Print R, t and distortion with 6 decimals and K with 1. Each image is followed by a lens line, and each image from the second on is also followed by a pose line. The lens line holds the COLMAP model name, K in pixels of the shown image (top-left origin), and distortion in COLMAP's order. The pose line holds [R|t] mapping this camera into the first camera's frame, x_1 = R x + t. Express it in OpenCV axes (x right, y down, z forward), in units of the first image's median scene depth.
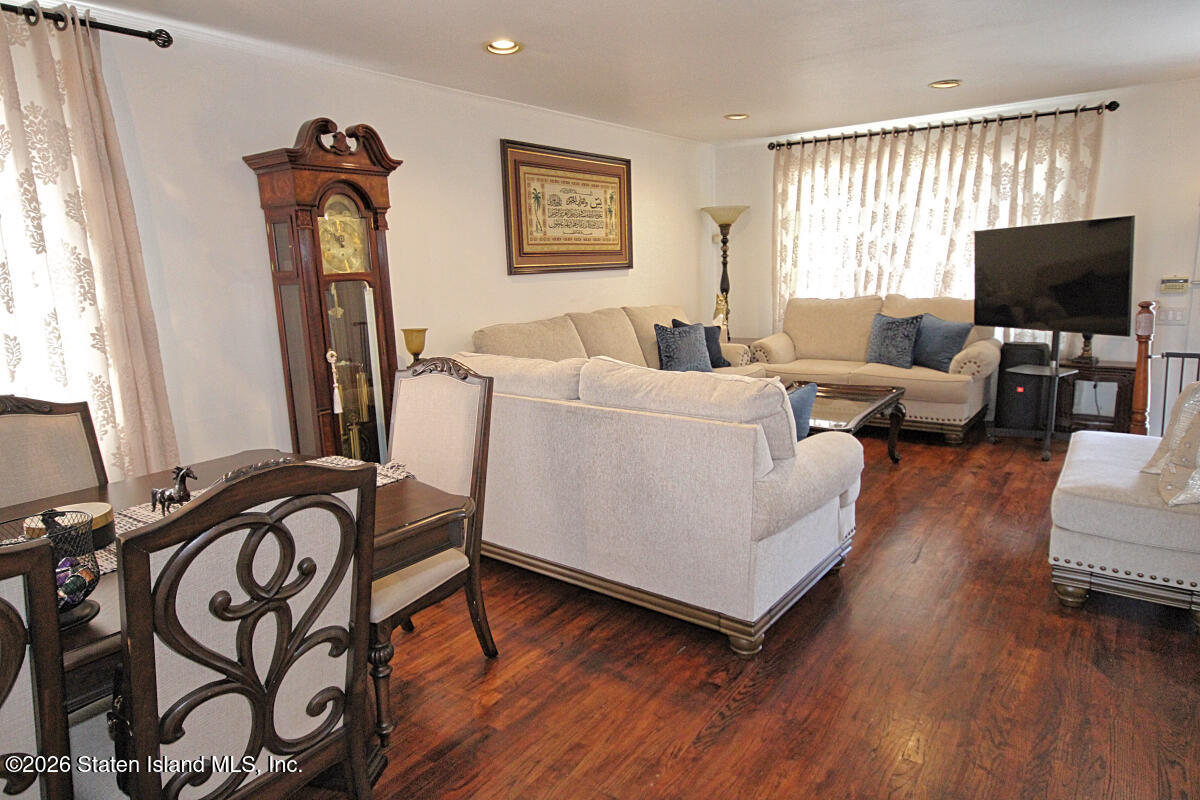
lens RADIAL K [[729.4, 0, 600.0], [0, 729.4, 400.0], [0, 0, 1]] dist [0.038534, -0.000001]
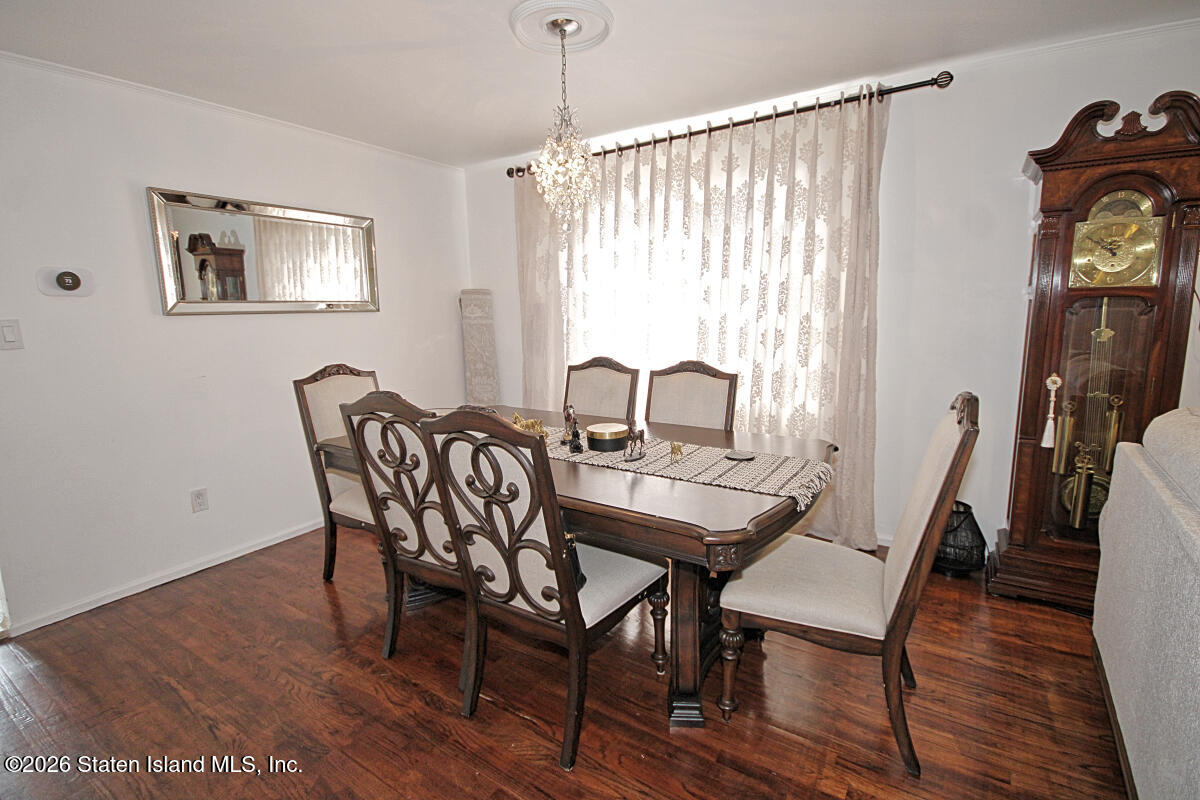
lens RADIAL K [[587.8, 0, 603.1], [0, 587.8, 388.5], [0, 0, 1]] dist [0.013012, -0.000050]
pose [[0.073407, 0.175487, -0.981741, 0.200810], [-0.176044, 0.971219, 0.160443, -0.050406], [0.981641, 0.161052, 0.102188, 0.284972]]
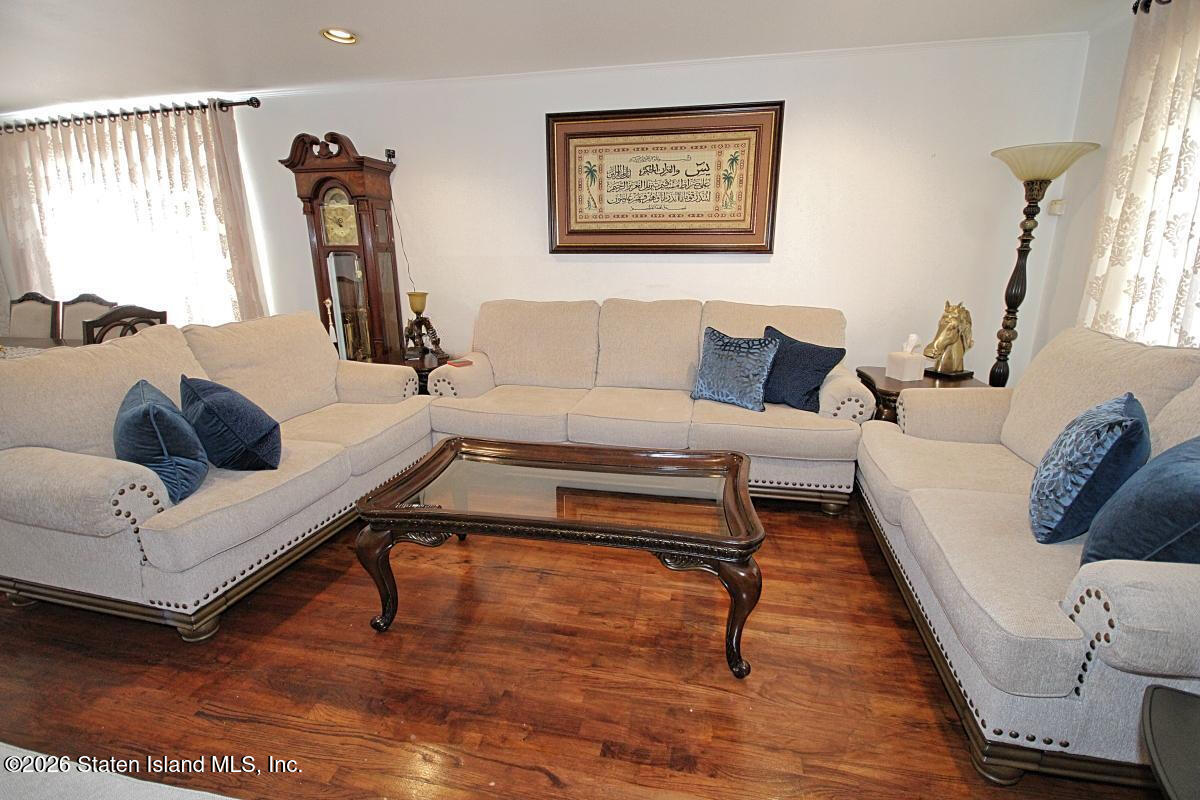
lens RADIAL K [[554.6, 0, 600.0], [0, 554.6, 400.0], [0, 0, 1]] dist [0.009381, 0.000251]
pose [[0.405395, 0.268329, -0.873873, 0.615256], [-0.183539, 0.960375, 0.209745, -0.145629], [0.895527, 0.075360, 0.438581, 0.715147]]
